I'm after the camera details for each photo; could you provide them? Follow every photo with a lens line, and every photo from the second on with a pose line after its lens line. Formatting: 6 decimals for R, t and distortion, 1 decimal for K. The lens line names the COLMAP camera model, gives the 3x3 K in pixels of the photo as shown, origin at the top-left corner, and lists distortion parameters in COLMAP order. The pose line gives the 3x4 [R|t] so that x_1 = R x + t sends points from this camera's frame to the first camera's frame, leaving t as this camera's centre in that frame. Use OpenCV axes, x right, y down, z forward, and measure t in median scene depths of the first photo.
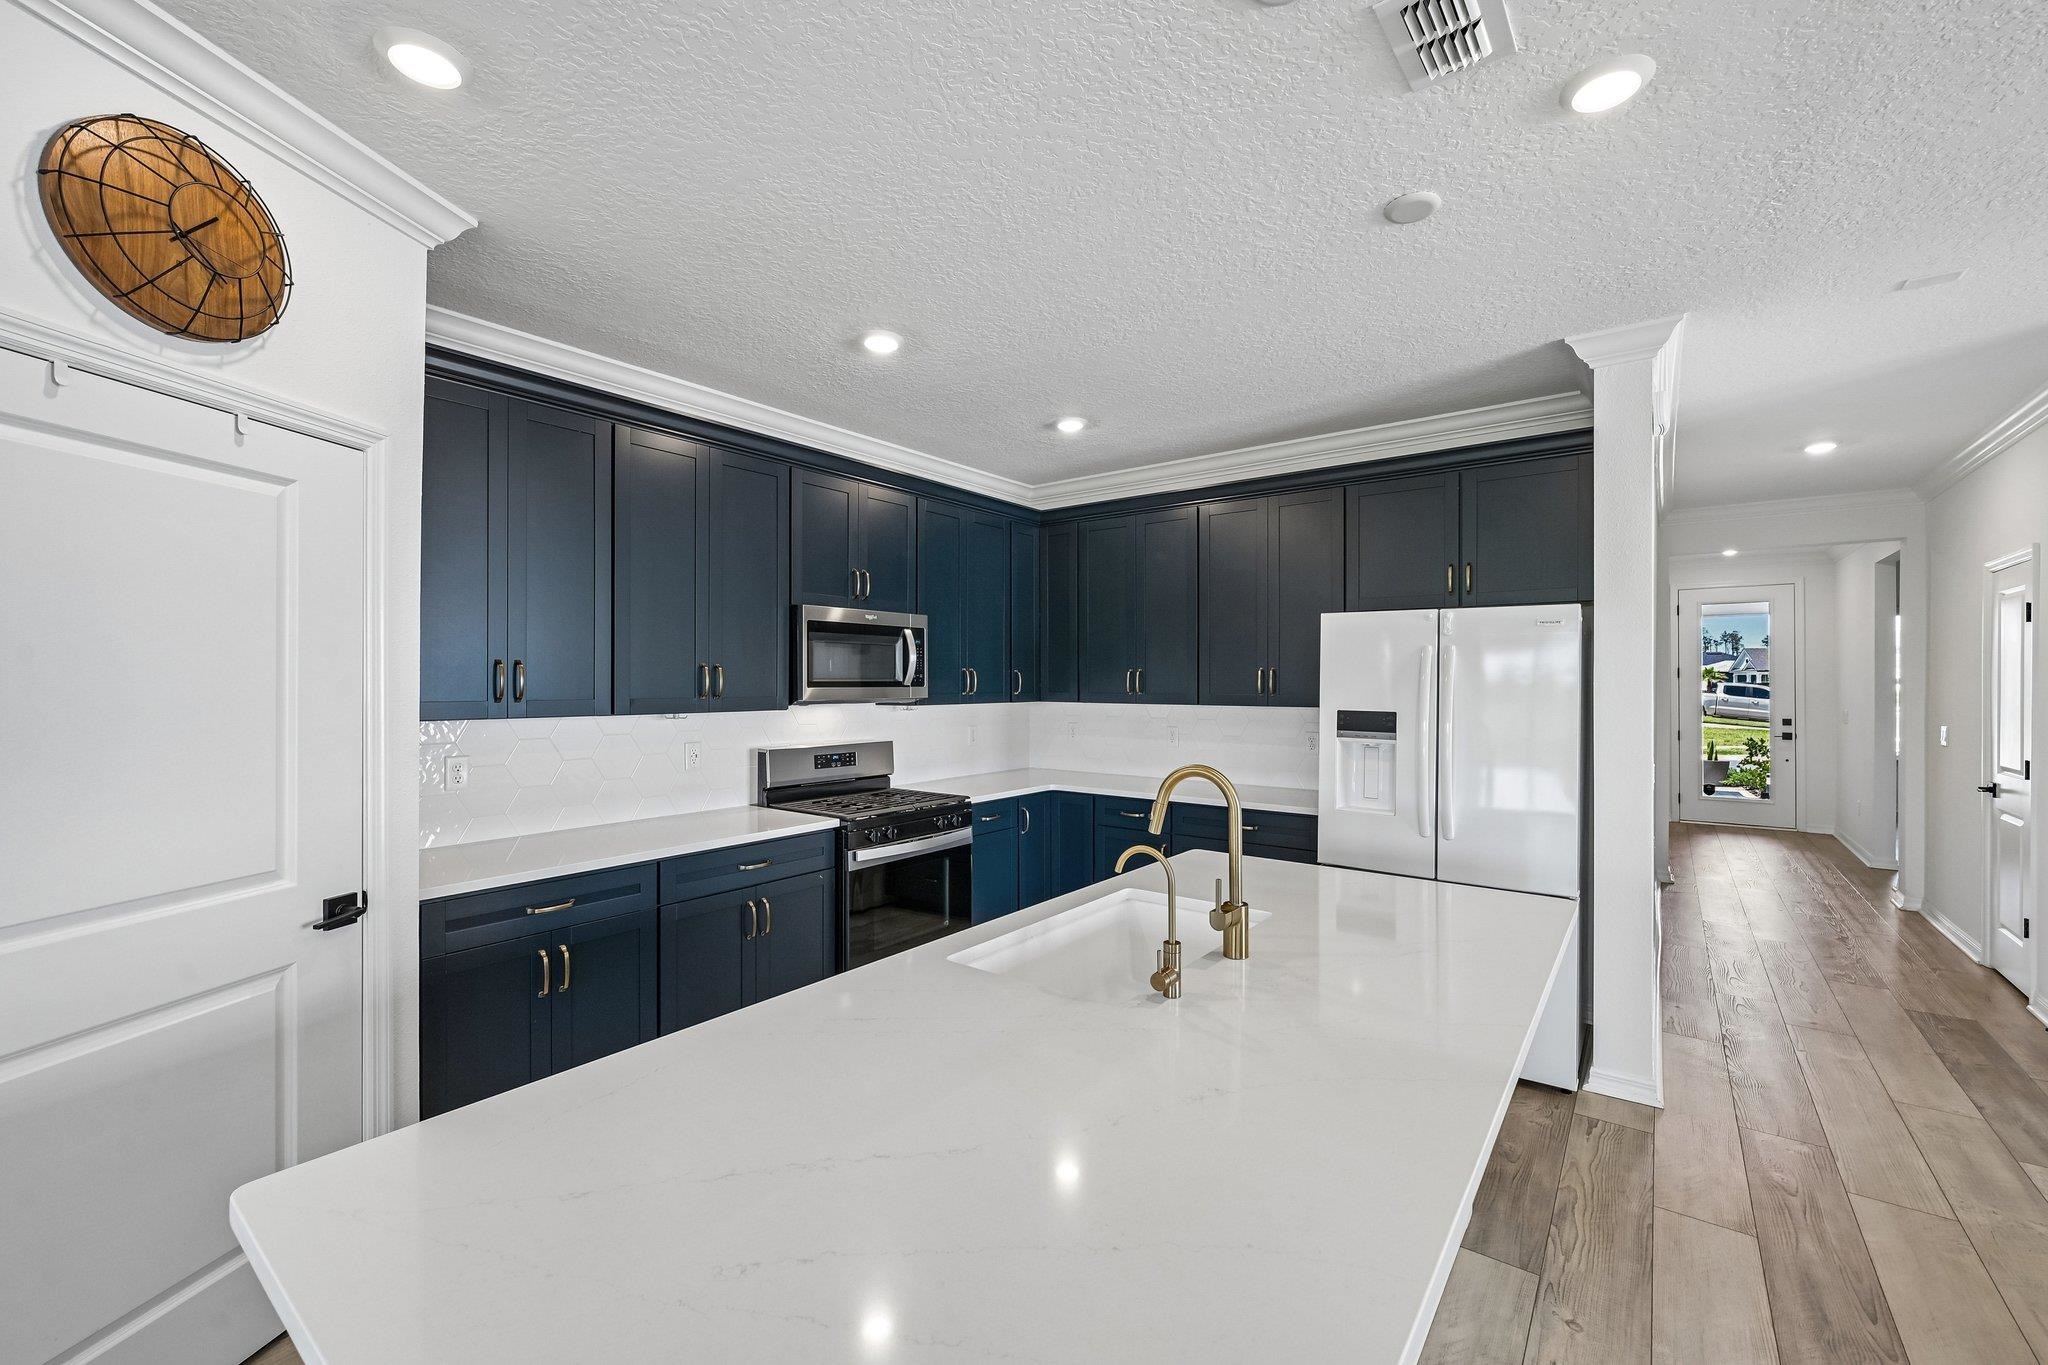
lens RADIAL K [[829.1, 0, 1028.1], [0, 829.1, 672.7], [0, 0, 1]] dist [0.000914, -0.000035]
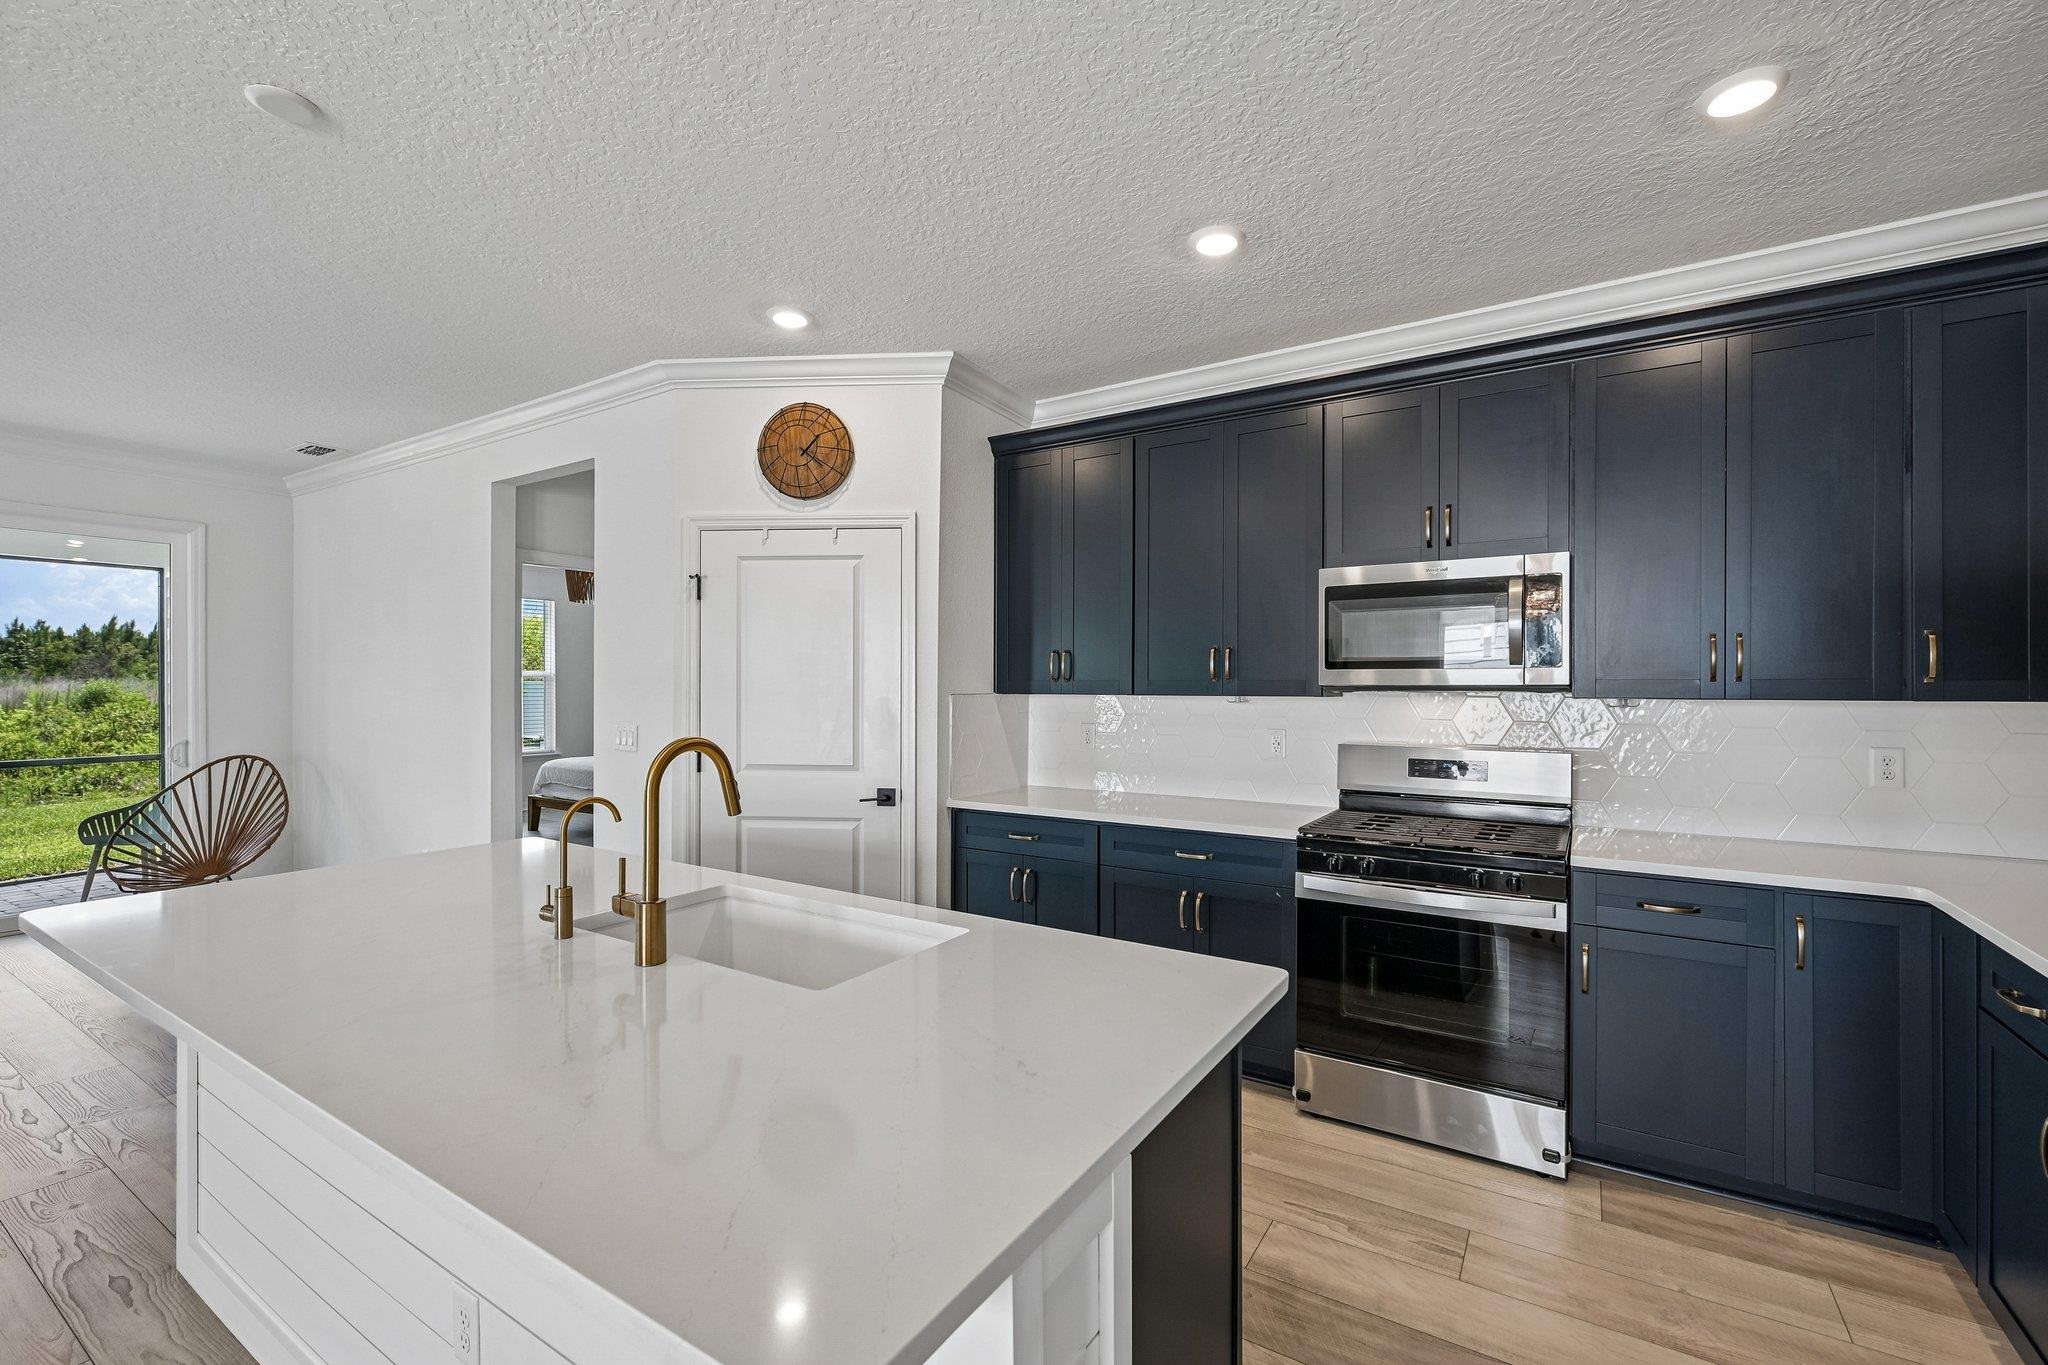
lens RADIAL K [[882.3, 0, 1024.0], [0, 882.3, 682.5], [0, 0, 1]] dist [0.000110, -0.000082]
pose [[0.088072, -0.001108, -0.996113, 0.509499], [0.009754, 0.999952, -0.000250, 0.024756], [0.996066, -0.009694, 0.088079, 0.553101]]
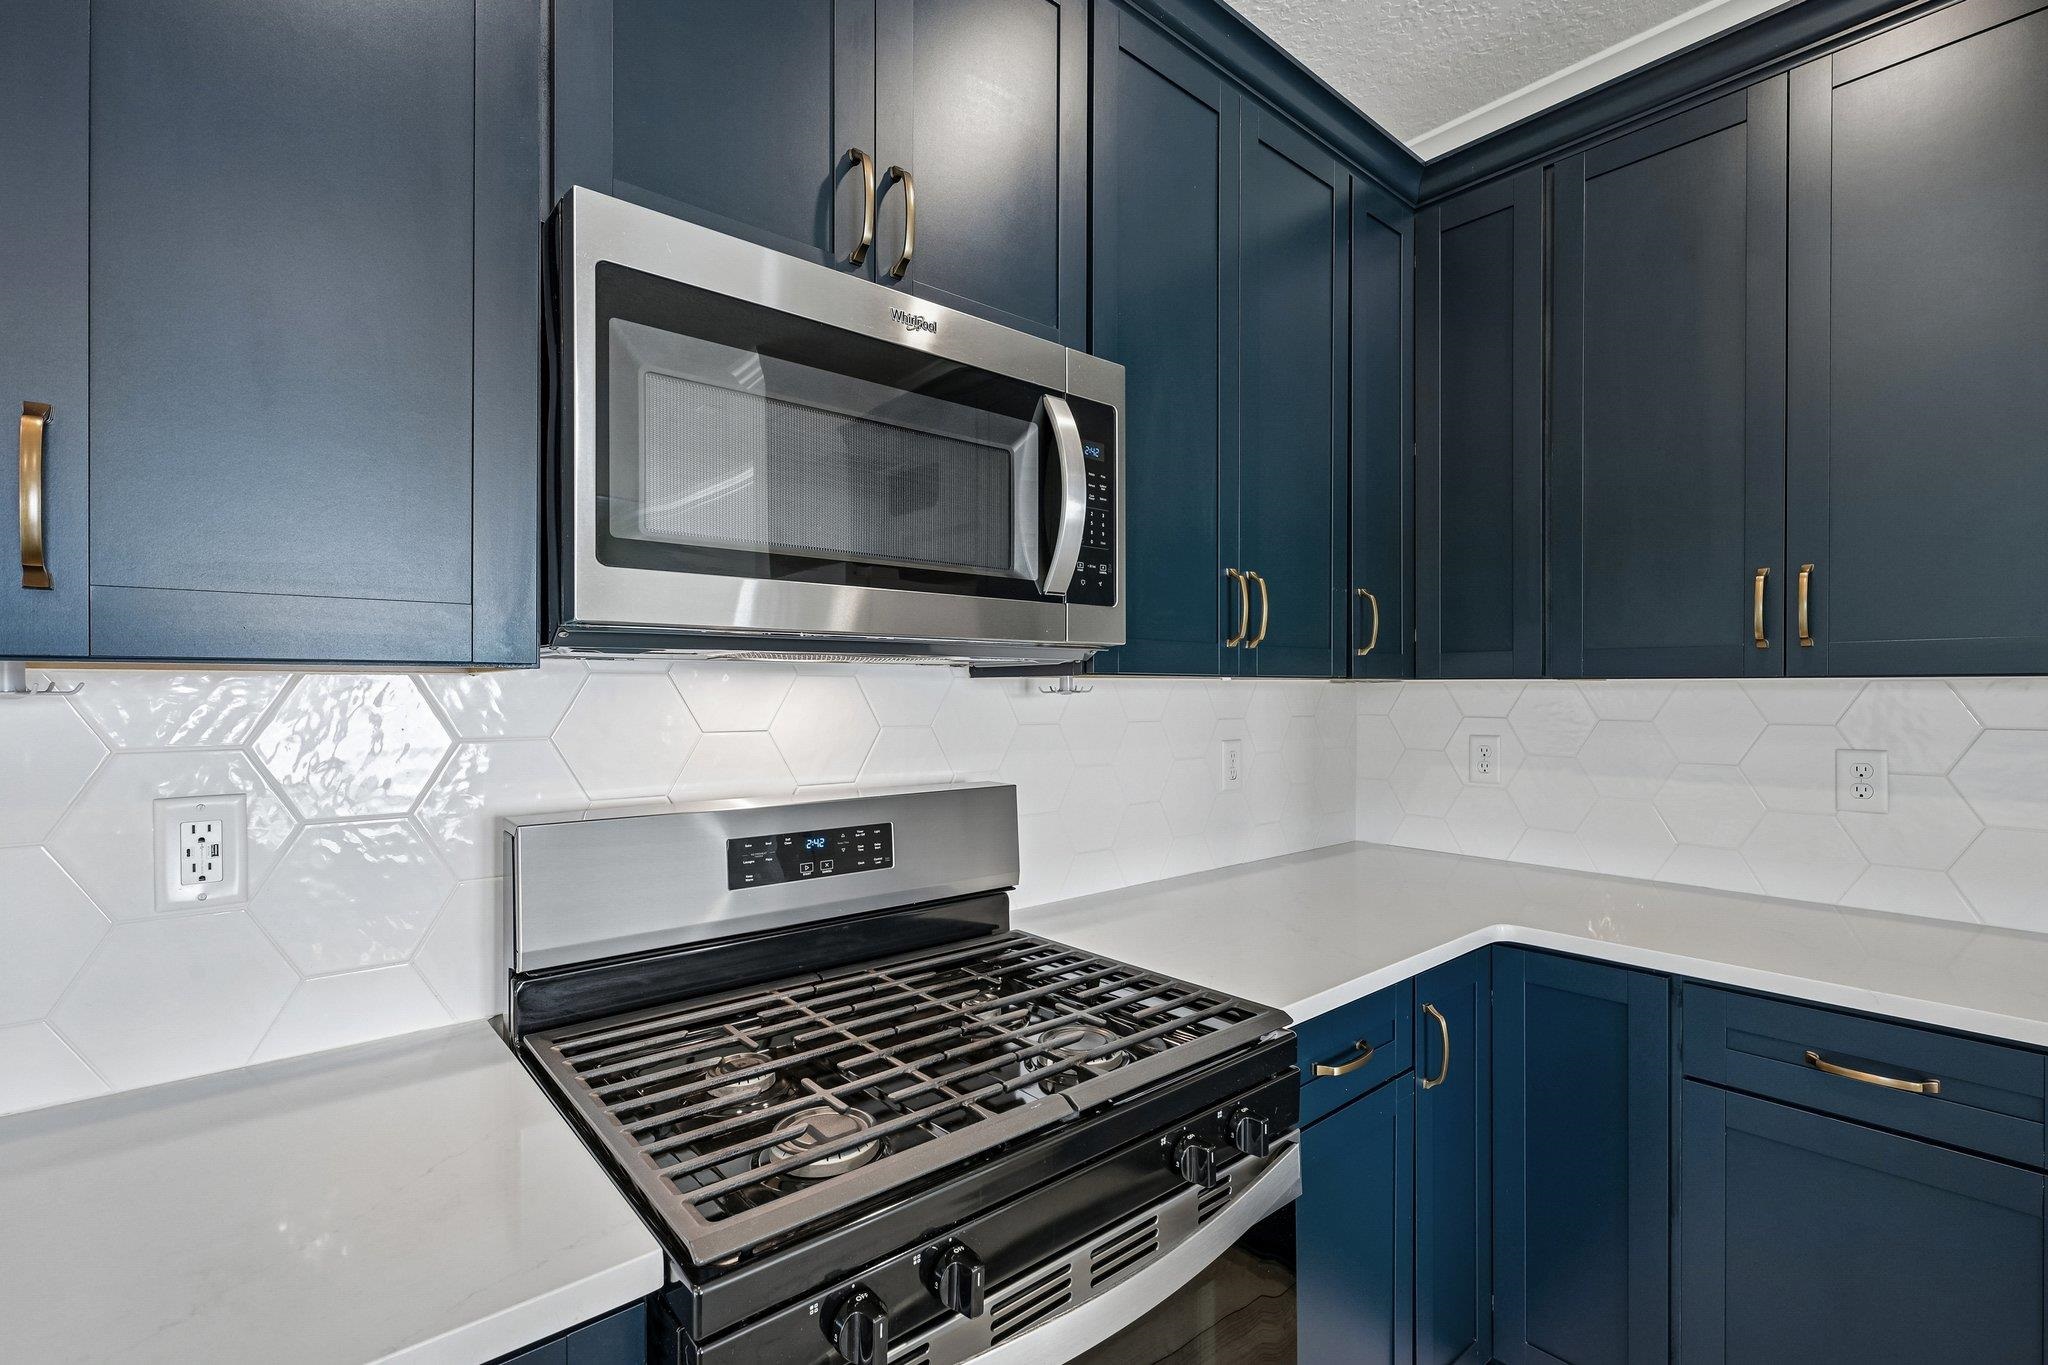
lens RADIAL K [[906.3, 0, 1026.9], [0, 906.3, 691.1], [0, 0, 1]] dist [-0.000183, -0.000018]
pose [[0.978608, 0.002862, -0.205712, -0.091471], [0.000118, 0.999895, 0.014473, 0.042686], [0.205732, -0.014188, 0.978506, 0.694846]]
